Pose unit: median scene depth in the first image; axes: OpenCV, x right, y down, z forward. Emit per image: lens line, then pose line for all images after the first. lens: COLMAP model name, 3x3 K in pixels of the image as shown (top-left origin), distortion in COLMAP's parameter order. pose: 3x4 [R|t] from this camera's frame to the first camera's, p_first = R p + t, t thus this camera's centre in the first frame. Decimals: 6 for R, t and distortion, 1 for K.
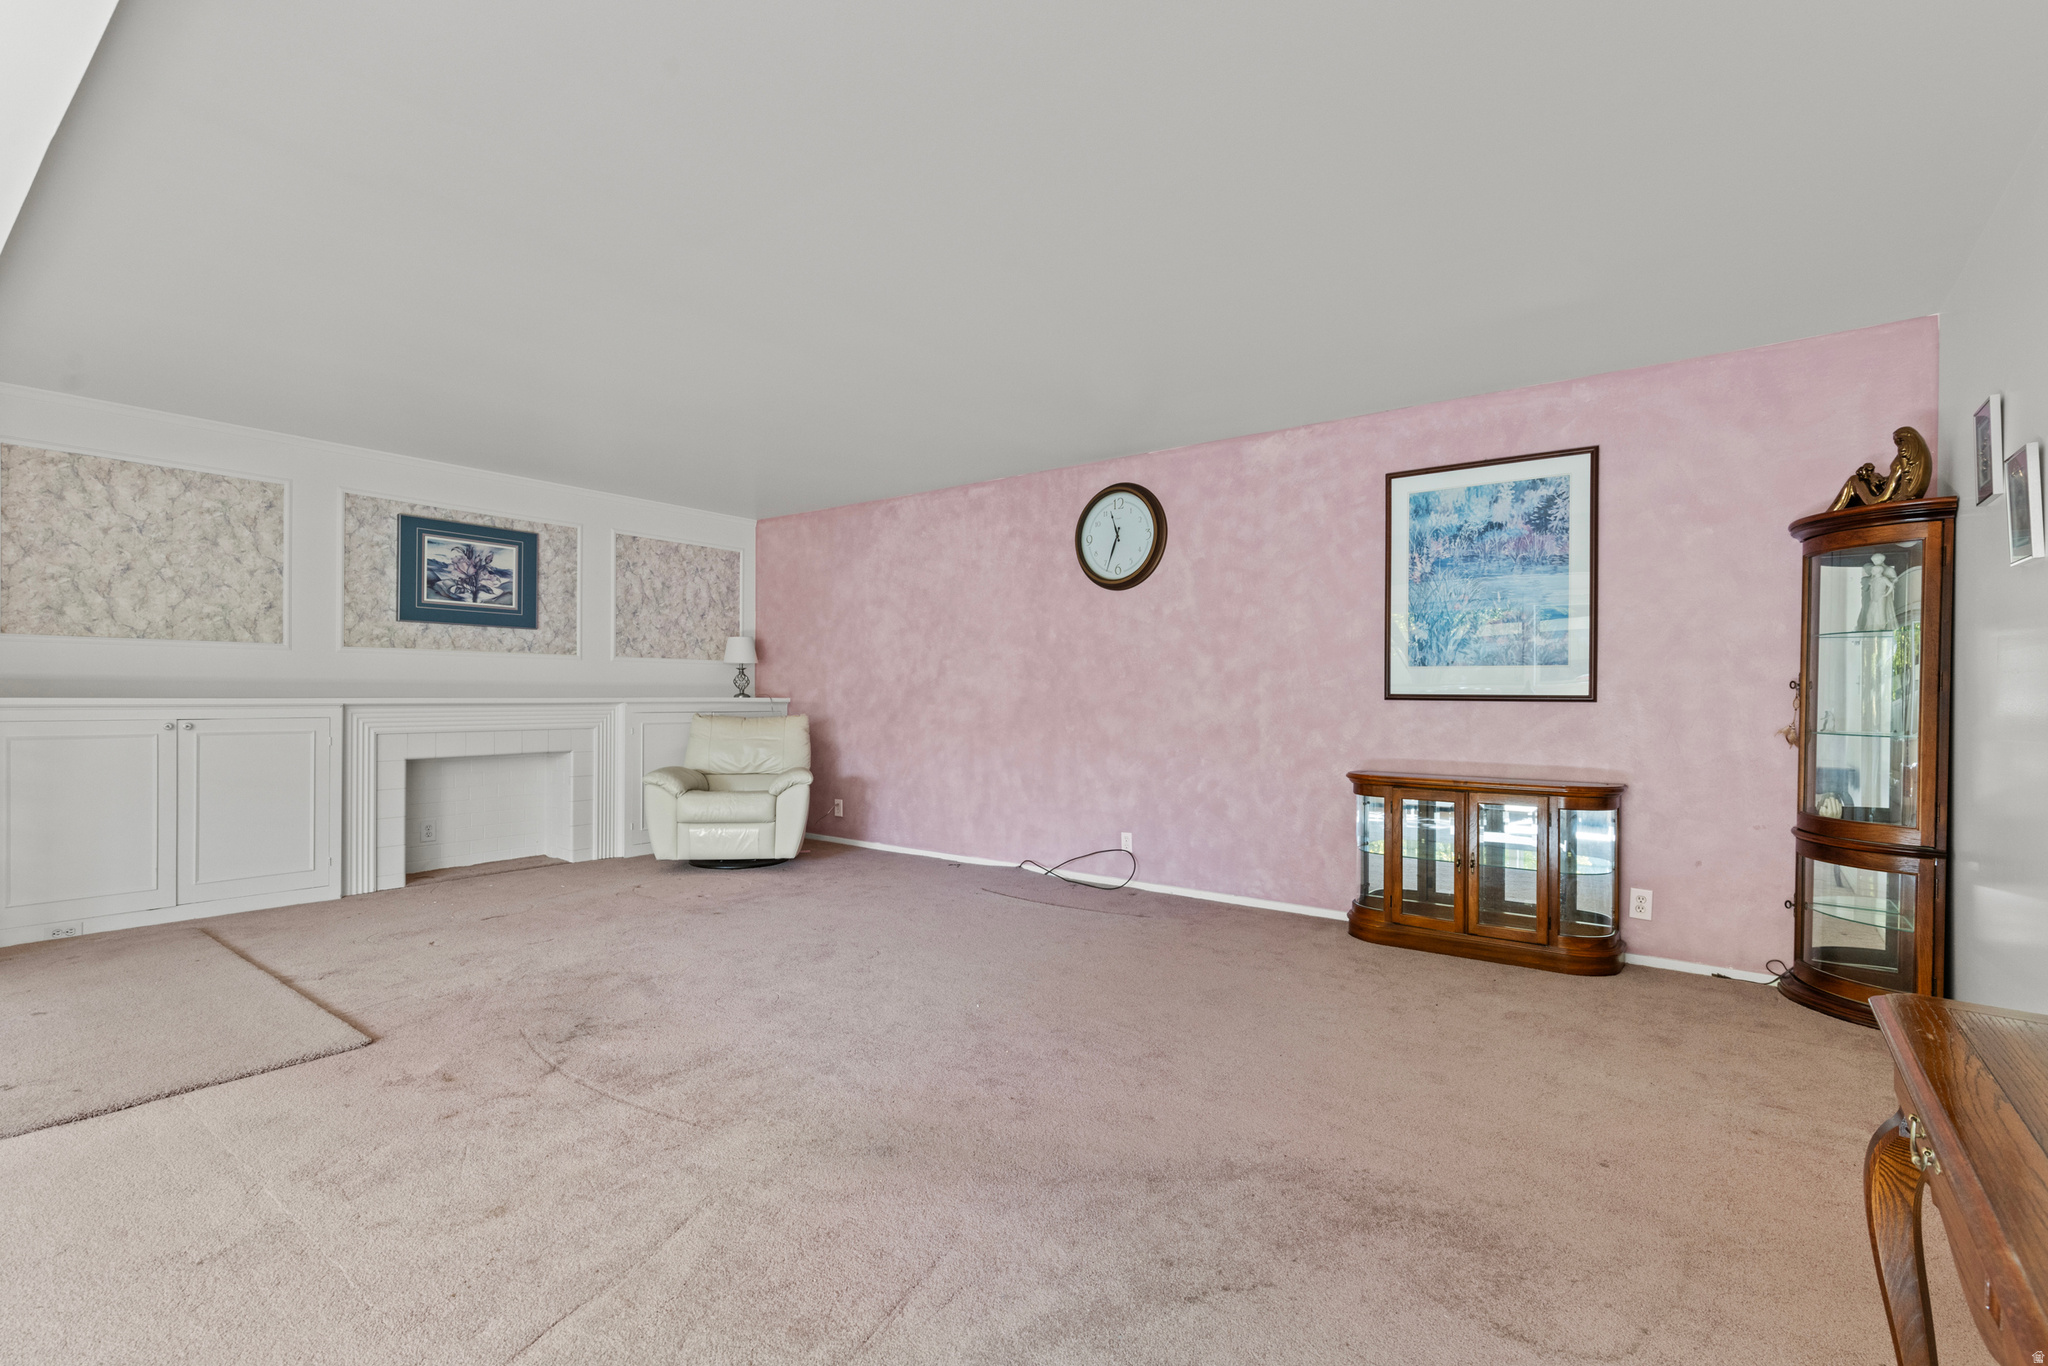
lens RADIAL K [[917.5, 0, 1036.2], [0, 917.5, 694.0], [0, 0, 1]] dist [0.006721, -0.000654]
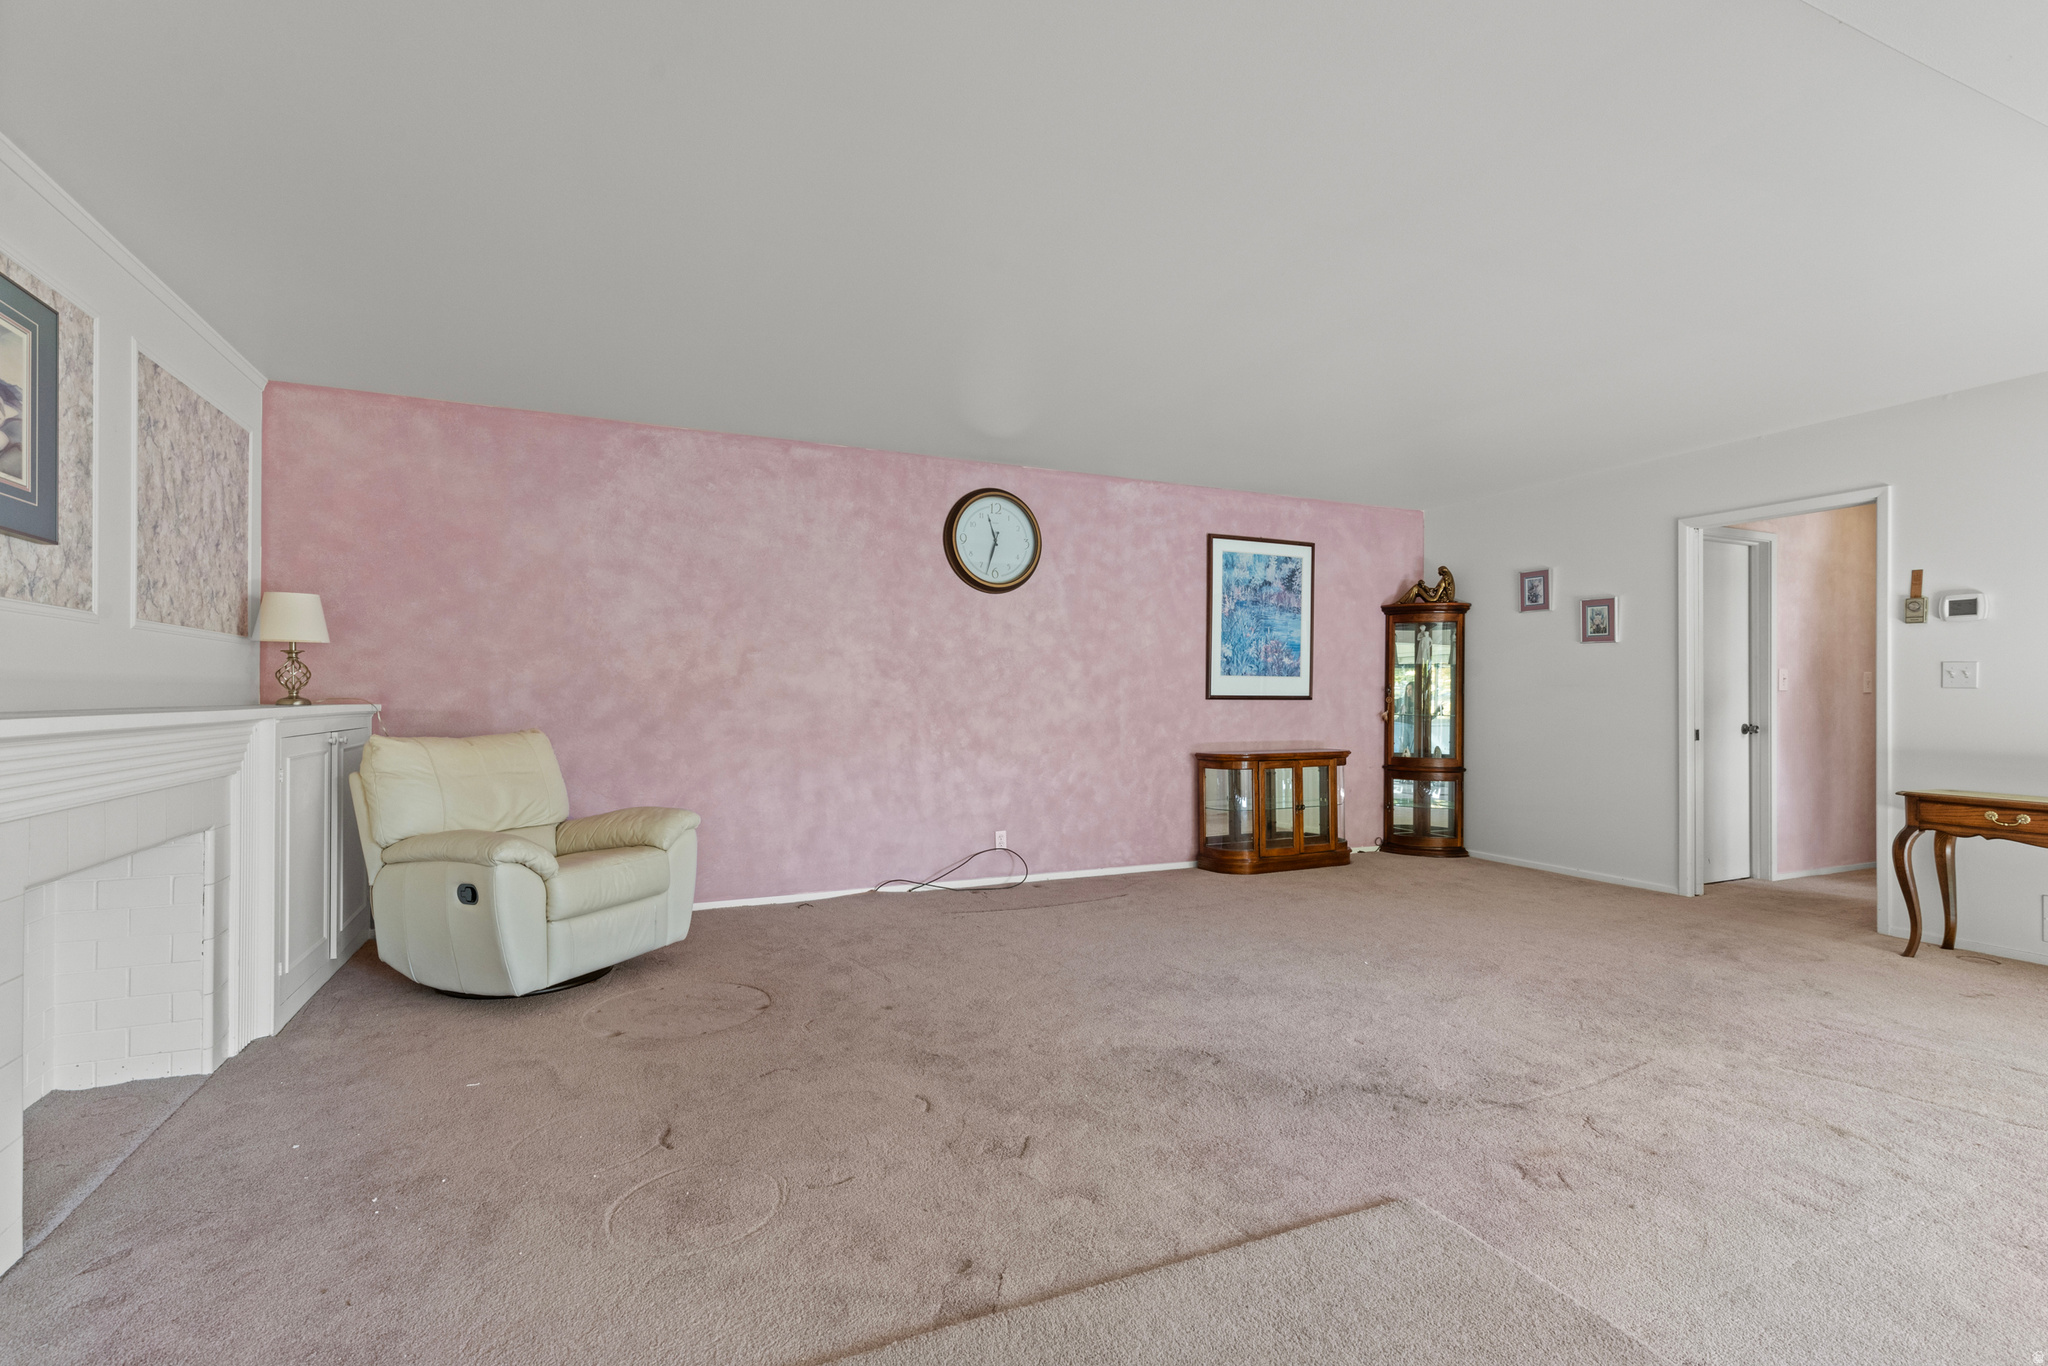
lens RADIAL K [[917.5, 0, 1002.3], [0, 917.5, 688.9], [0, 0, 1]] dist [0.006721, -0.000654]
pose [[0.495507, 0.000932, 0.868604, -0.747475], [0.000081, 0.999999, -0.001120, -0.006112], [-0.868604, 0.000625, 0.495506, 0.464044]]
